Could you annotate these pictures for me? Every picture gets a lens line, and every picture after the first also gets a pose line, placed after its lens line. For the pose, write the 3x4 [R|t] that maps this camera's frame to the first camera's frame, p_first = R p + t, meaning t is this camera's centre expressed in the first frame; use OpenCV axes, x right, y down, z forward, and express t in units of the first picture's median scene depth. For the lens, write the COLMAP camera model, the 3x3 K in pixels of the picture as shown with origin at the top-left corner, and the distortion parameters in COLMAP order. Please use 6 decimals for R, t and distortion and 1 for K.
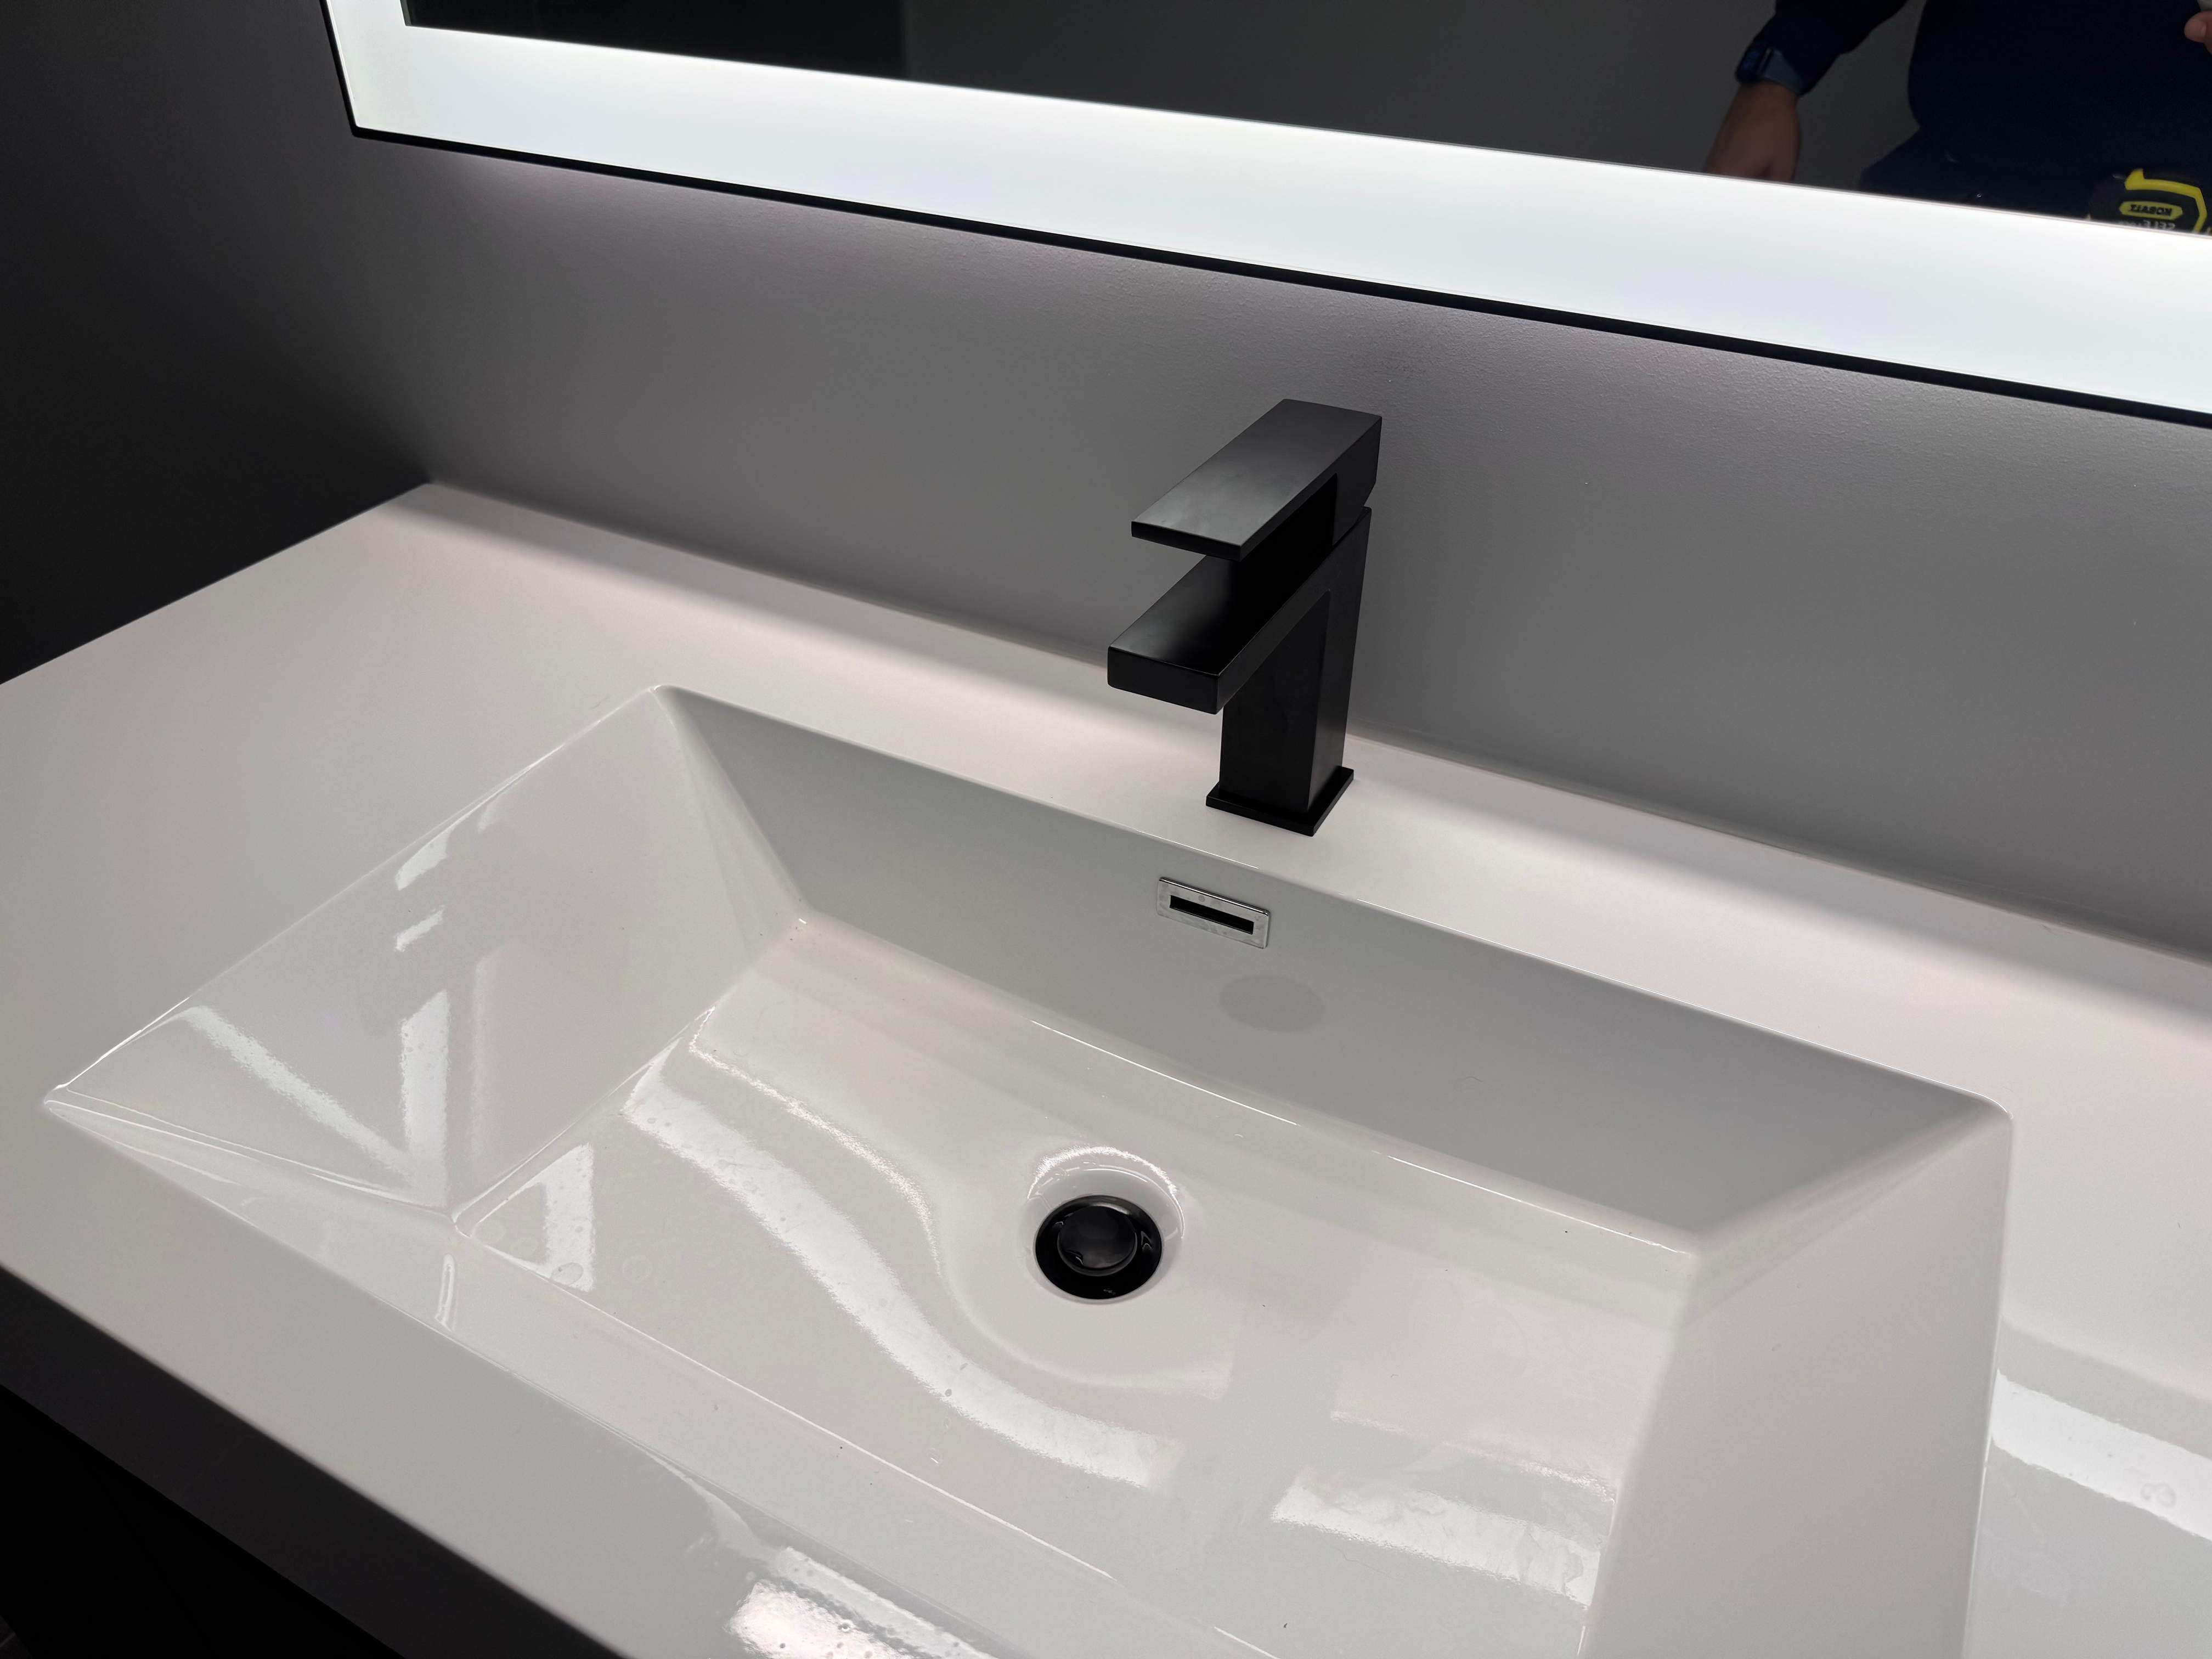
lens RADIAL K [[1551.2, 0, 1106.0], [0, 1551.2, 829.5], [0, 0, 1]] dist [0.113955, -0.165621]
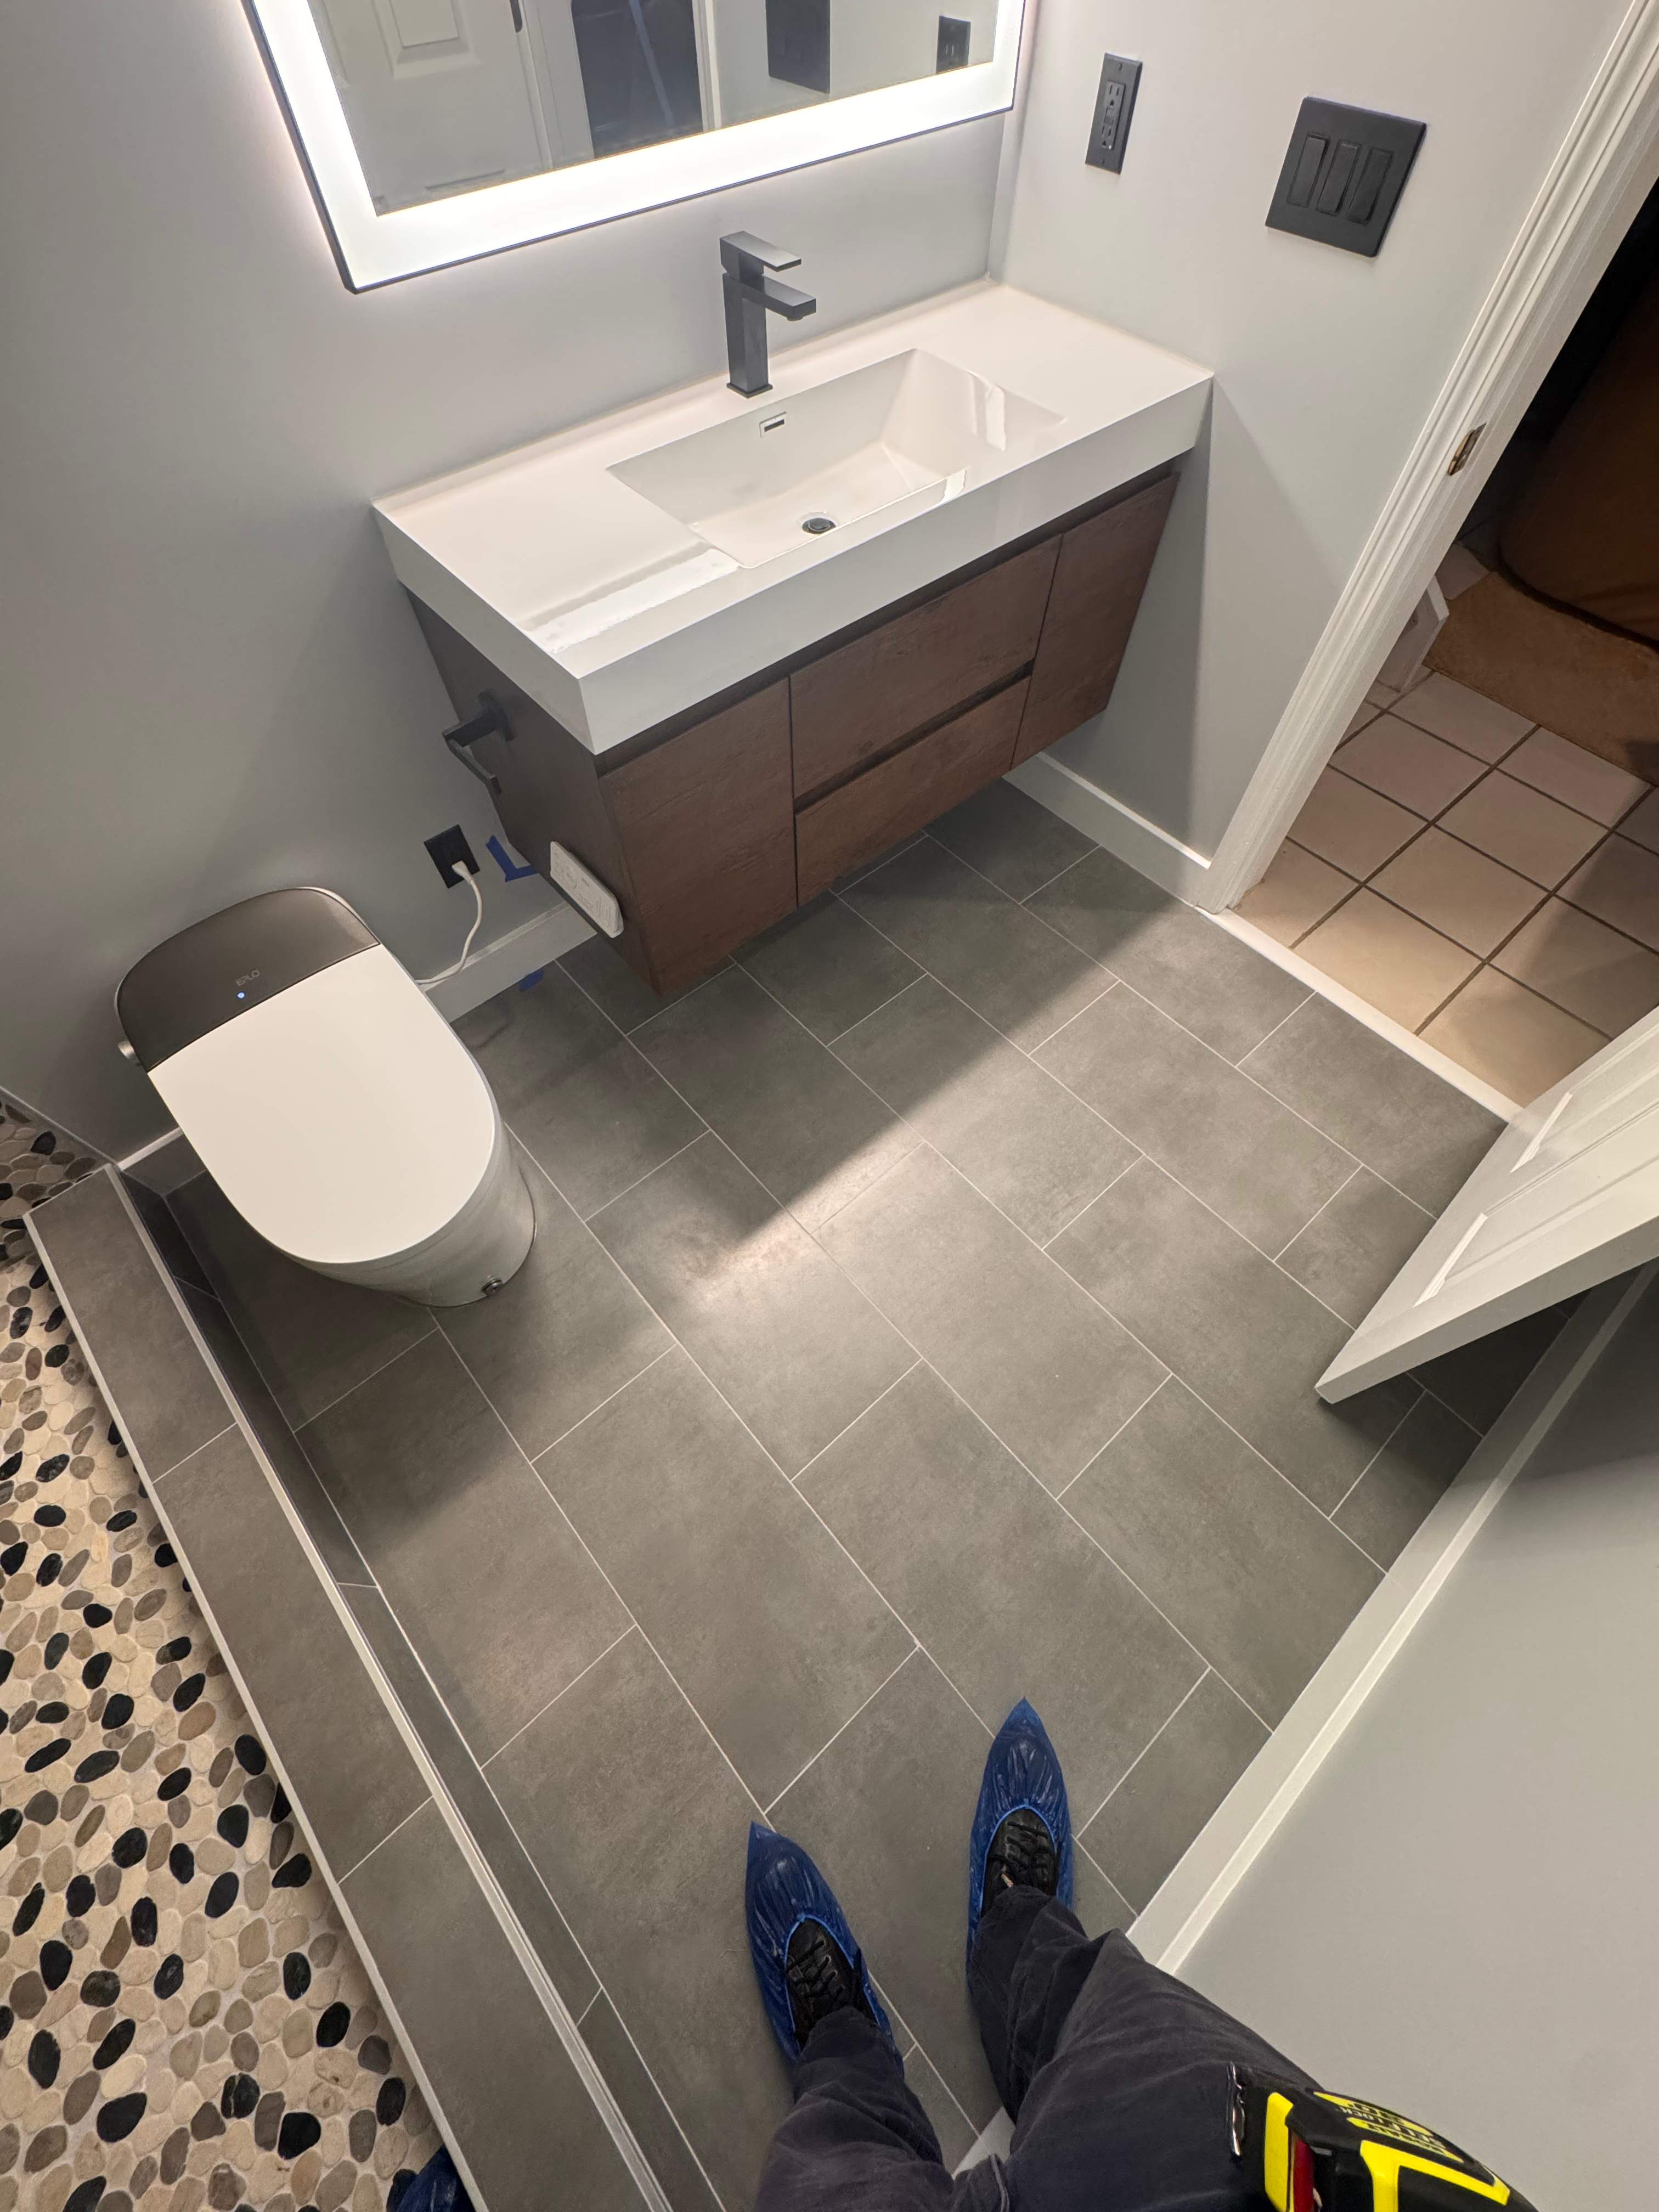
lens RADIAL K [[886.4, 0, 829.7], [0, 886.4, 1103.3], [0, 0, 1]] dist [-0.002913, -0.000106]
pose [[0.355707, -0.812052, 0.462649, -2.005617], [0.536756, 0.582746, 0.610164, -0.199407], [-0.765092, 0.031289, 0.643161, -0.317388]]
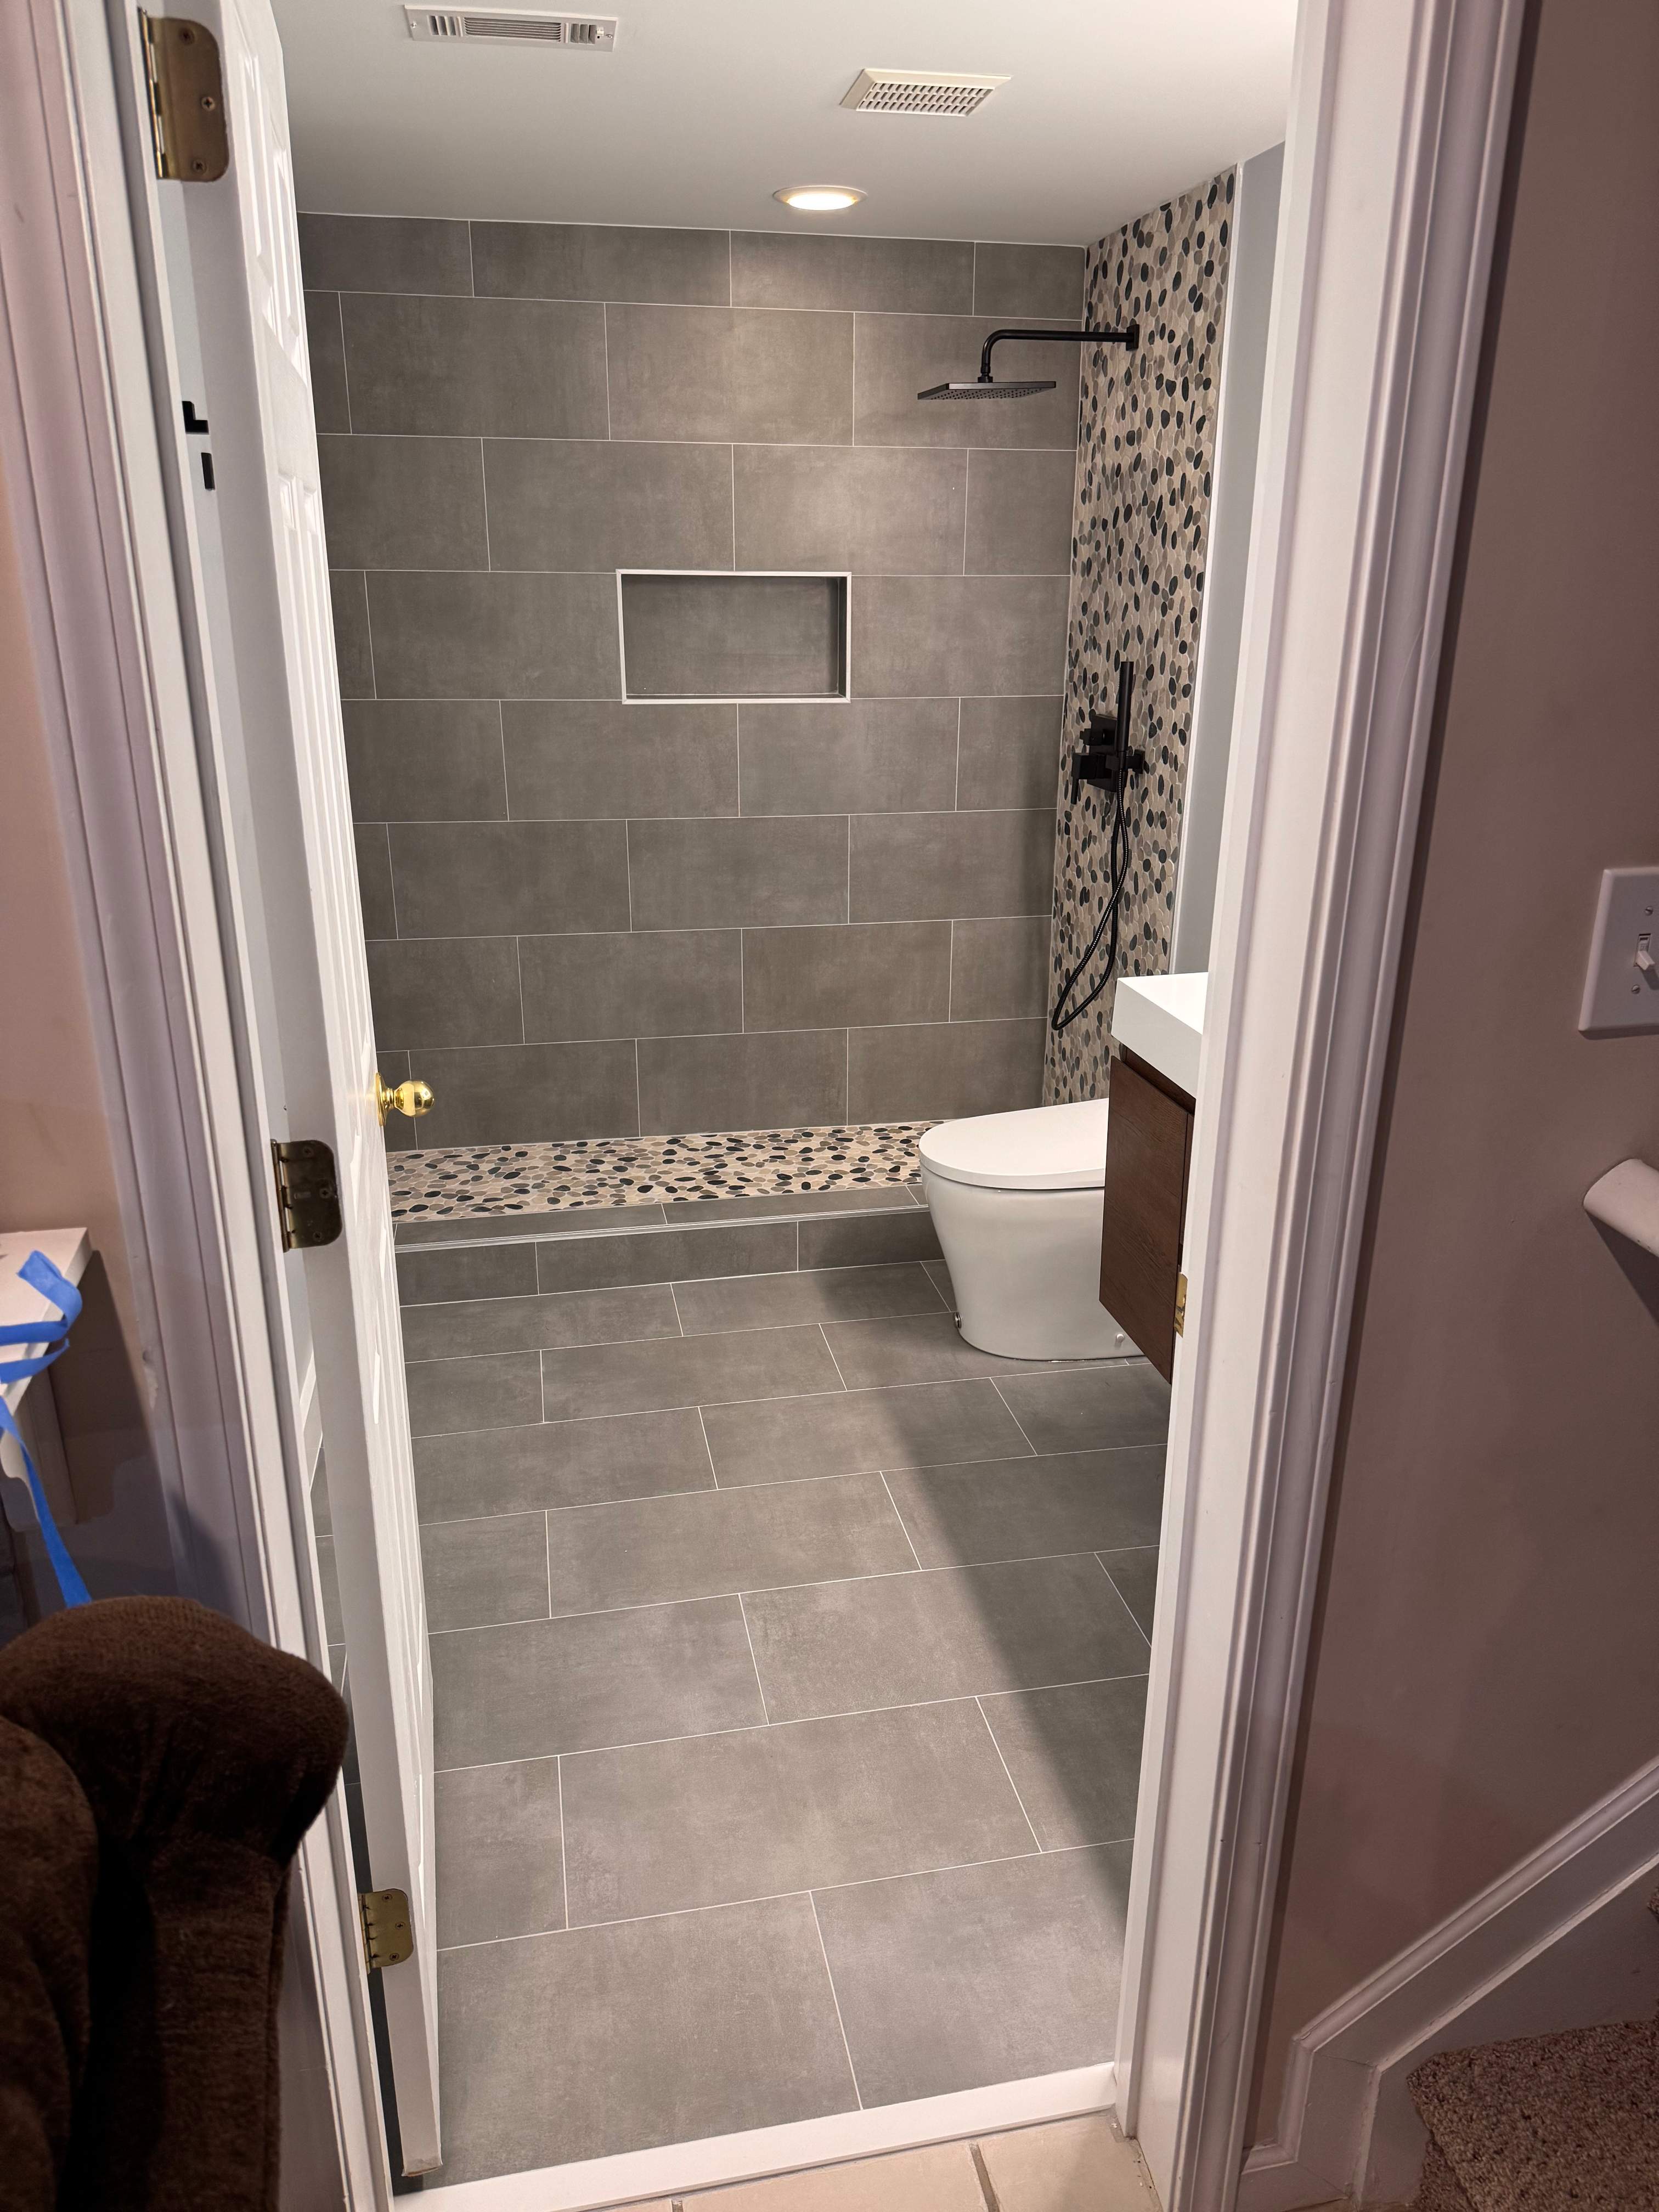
lens RADIAL K [[1533.4, 0, 832.7], [0, 1533.4, 1111.0], [0, 0, 1]] dist [0.166691, -0.339621]
pose [[0.631865, 0.243187, -0.735939, 1.414602], [-0.435676, 0.896740, -0.077742, 0.917334], [0.641040, 0.369754, 0.672569, -1.896429]]
